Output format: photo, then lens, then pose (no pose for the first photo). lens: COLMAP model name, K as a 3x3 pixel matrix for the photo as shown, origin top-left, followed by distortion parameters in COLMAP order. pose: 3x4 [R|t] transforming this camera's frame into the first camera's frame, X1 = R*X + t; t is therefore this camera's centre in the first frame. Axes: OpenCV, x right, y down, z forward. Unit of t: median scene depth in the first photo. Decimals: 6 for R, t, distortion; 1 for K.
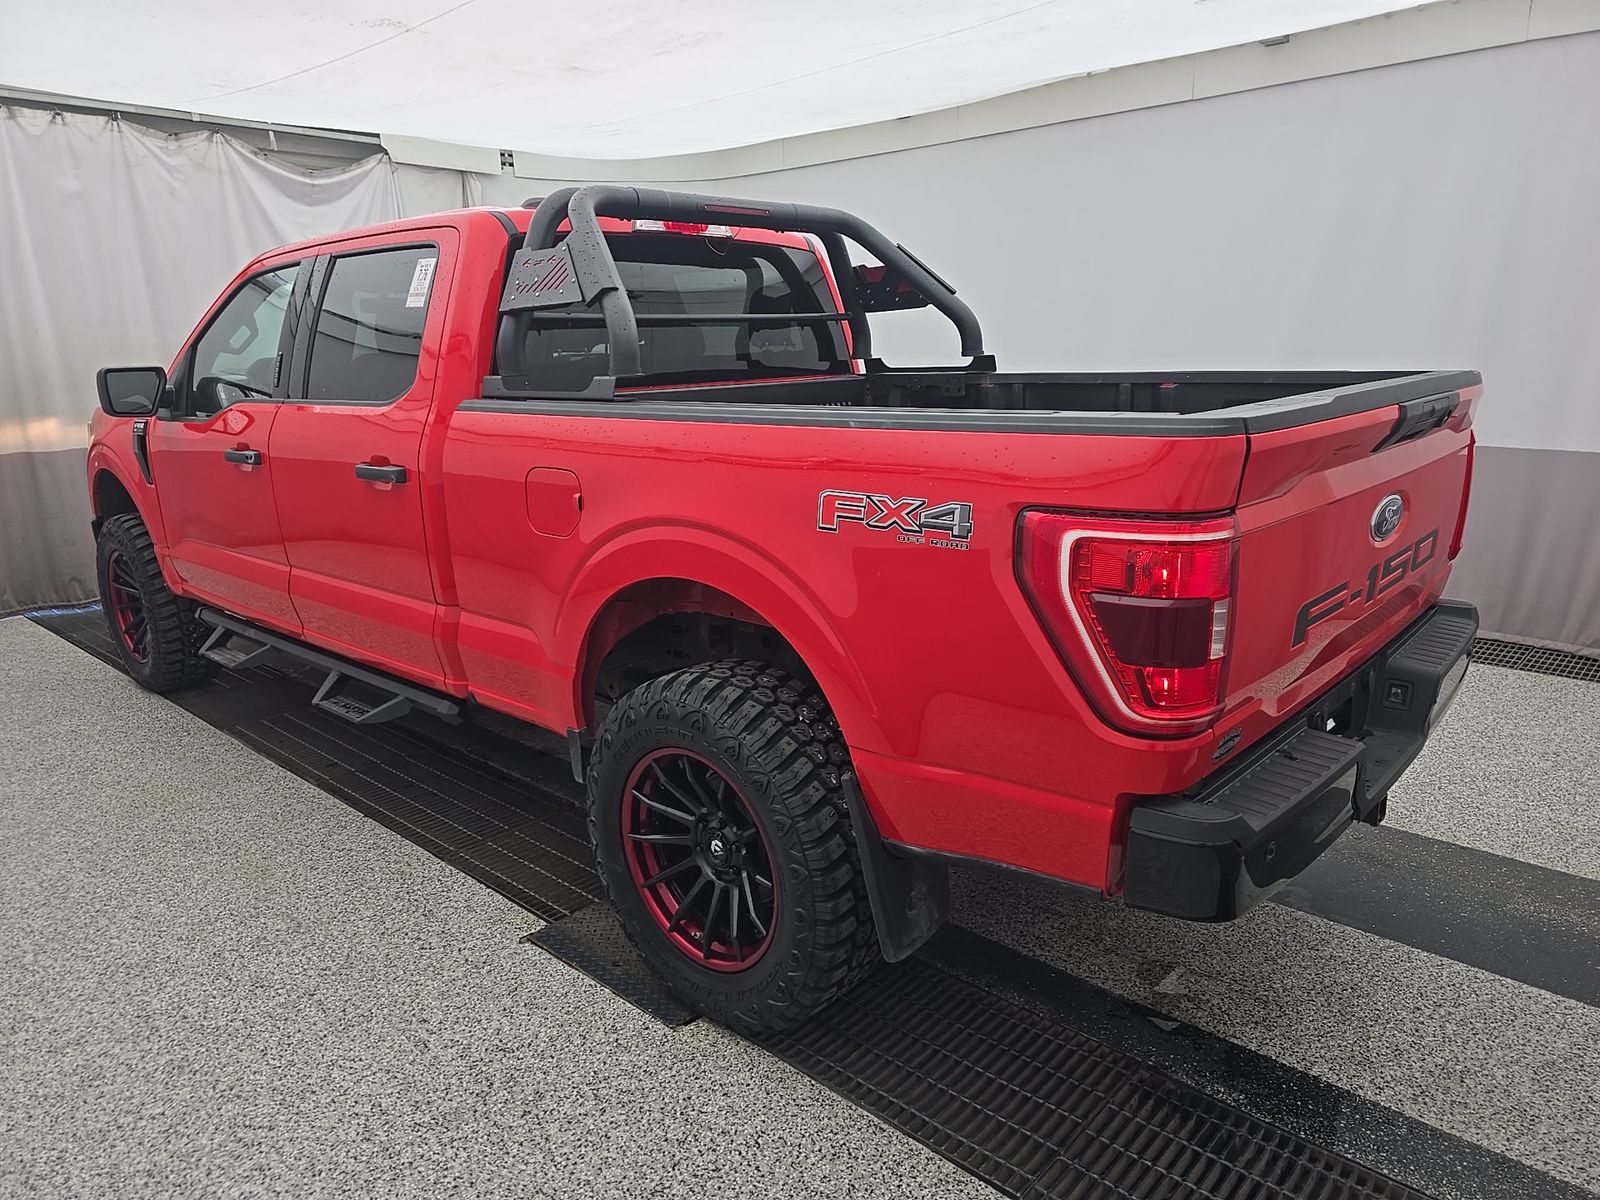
lens RADIAL K [[1075.1, 0, 803.8], [0, 1075.1, 604.2], [0, 0, 1]] dist [0.027627, -0.022607]
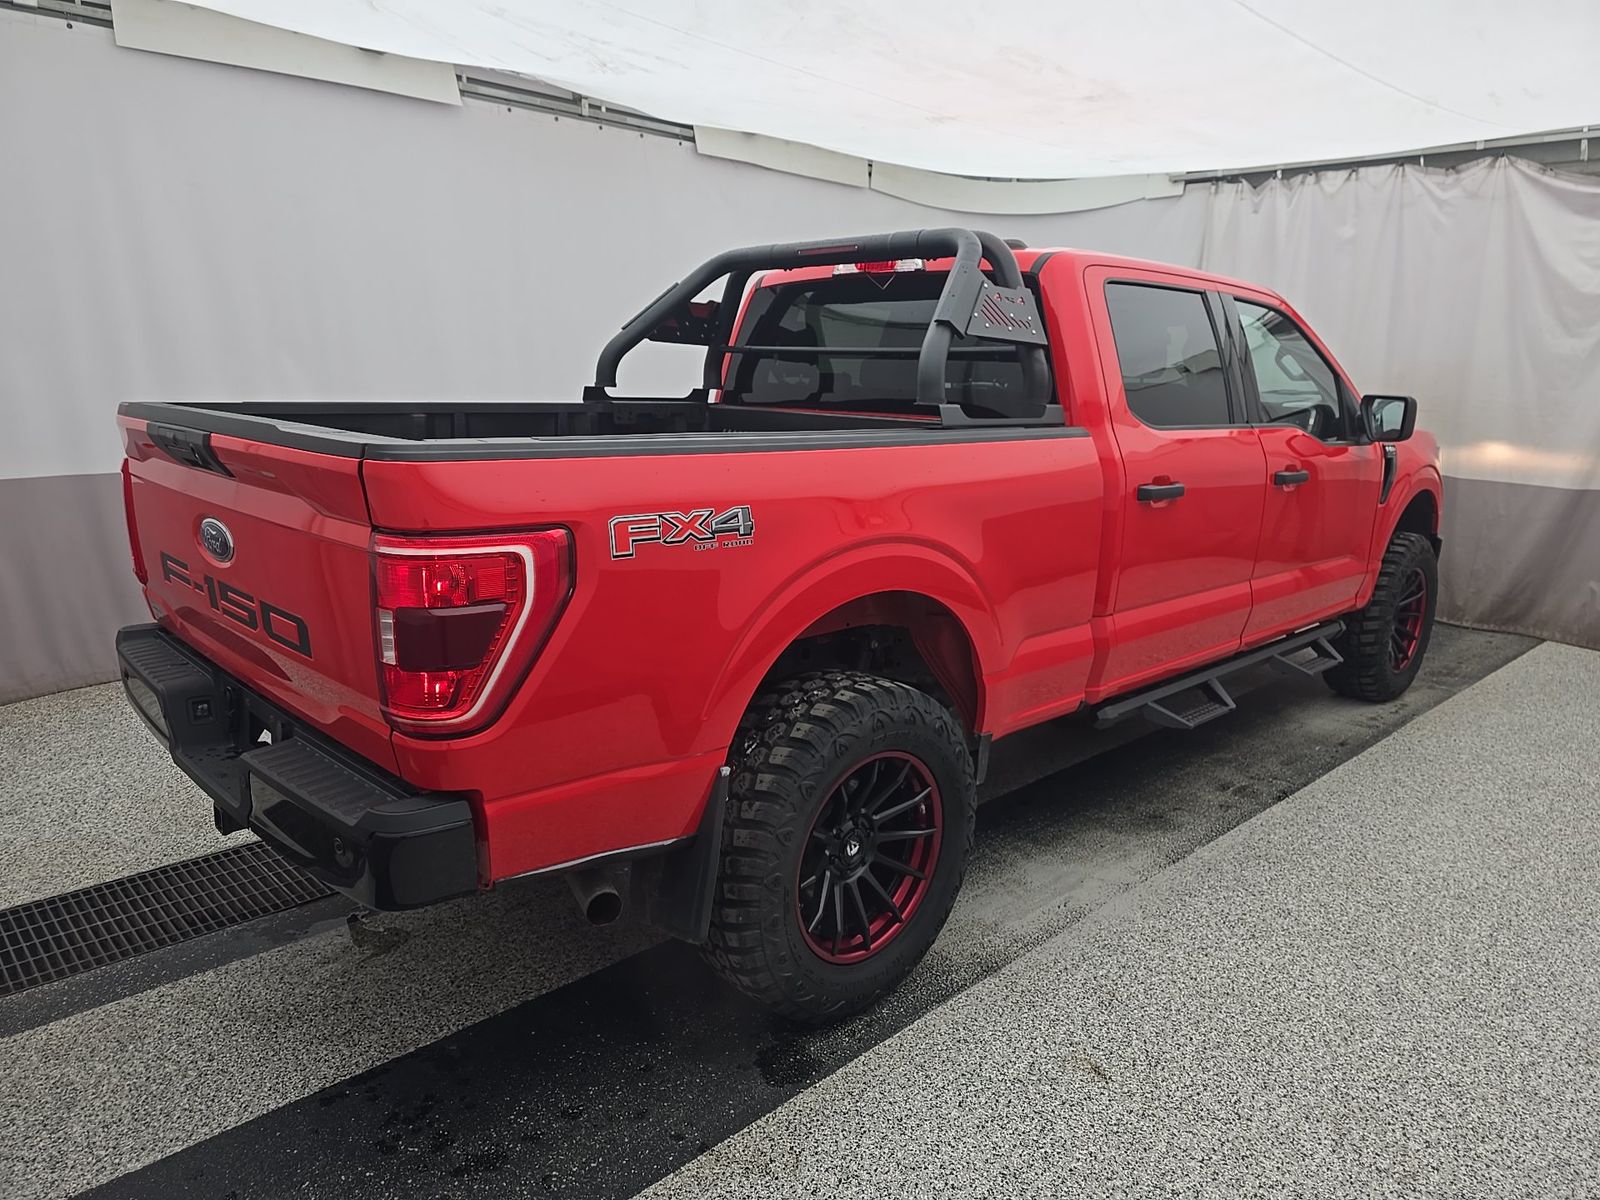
lens RADIAL K [[1075.1, 0, 802.6], [0, 1075.1, 602.0], [0, 0, 1]] dist [0.027627, -0.022607]
pose [[-0.068584, 0.236387, -0.969236, 0.762563], [-0.264323, 0.932498, 0.246131, -0.215116], [0.961992, 0.273072, -0.001472, 0.776638]]
